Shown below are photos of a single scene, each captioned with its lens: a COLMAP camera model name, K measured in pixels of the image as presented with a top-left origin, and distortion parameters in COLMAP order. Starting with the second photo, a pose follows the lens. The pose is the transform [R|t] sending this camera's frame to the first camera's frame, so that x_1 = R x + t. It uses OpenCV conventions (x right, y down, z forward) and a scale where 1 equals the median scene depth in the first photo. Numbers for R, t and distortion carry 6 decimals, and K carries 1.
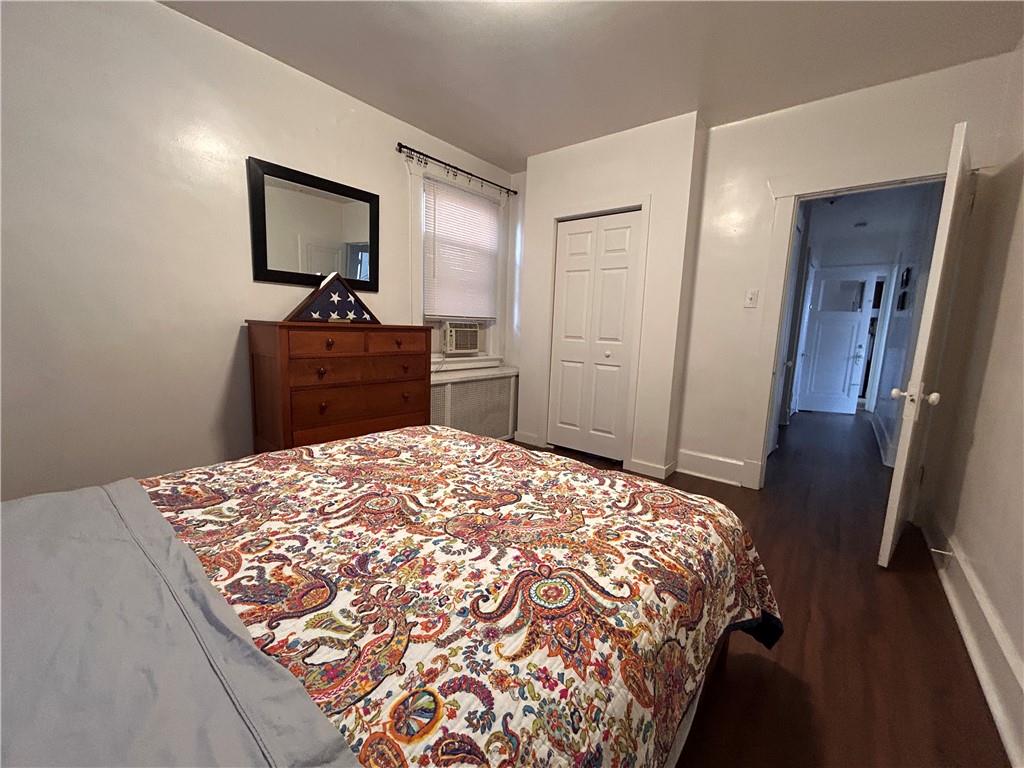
lens RADIAL K [[413.1, 0, 514.5], [0, 413.1, 384.2], [0, 0, 1]] dist [-0.004627, -0.000732]
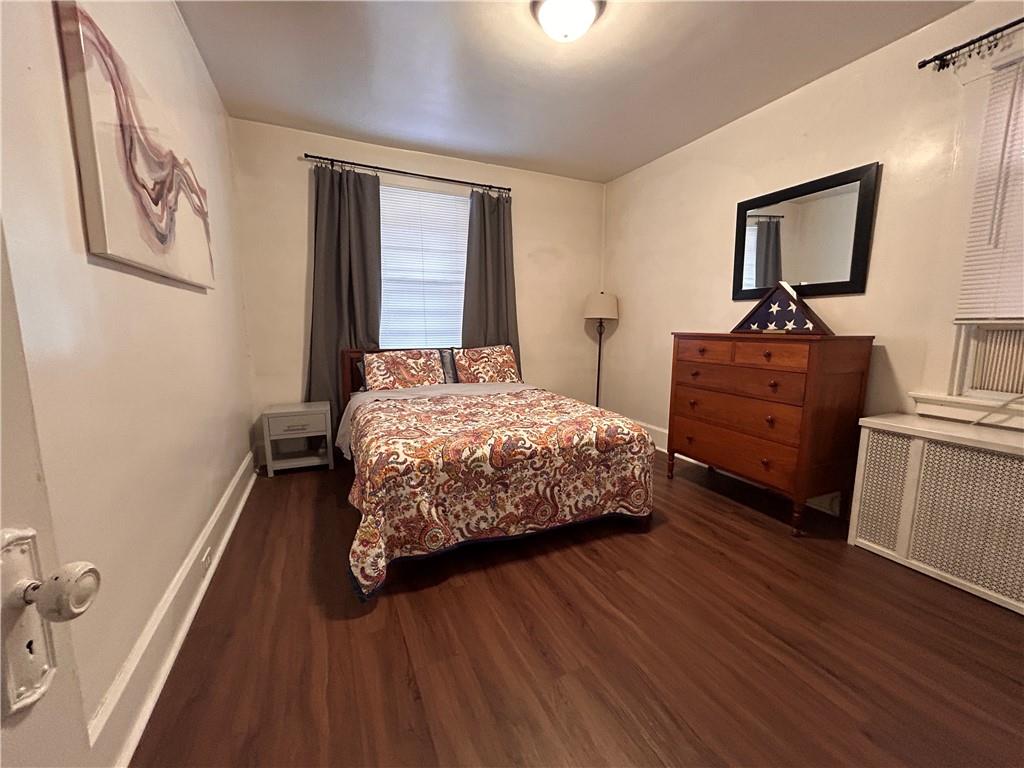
lens RADIAL K [[413.1, 0, 514.4], [0, 413.1, 382.8], [0, 0, 1]] dist [-0.004627, -0.000732]
pose [[-0.451258, 0.079878, -0.888812, 0.720598], [-0.150917, 0.974809, 0.164228, -0.104579], [0.879540, 0.208246, -0.427835, 0.910365]]
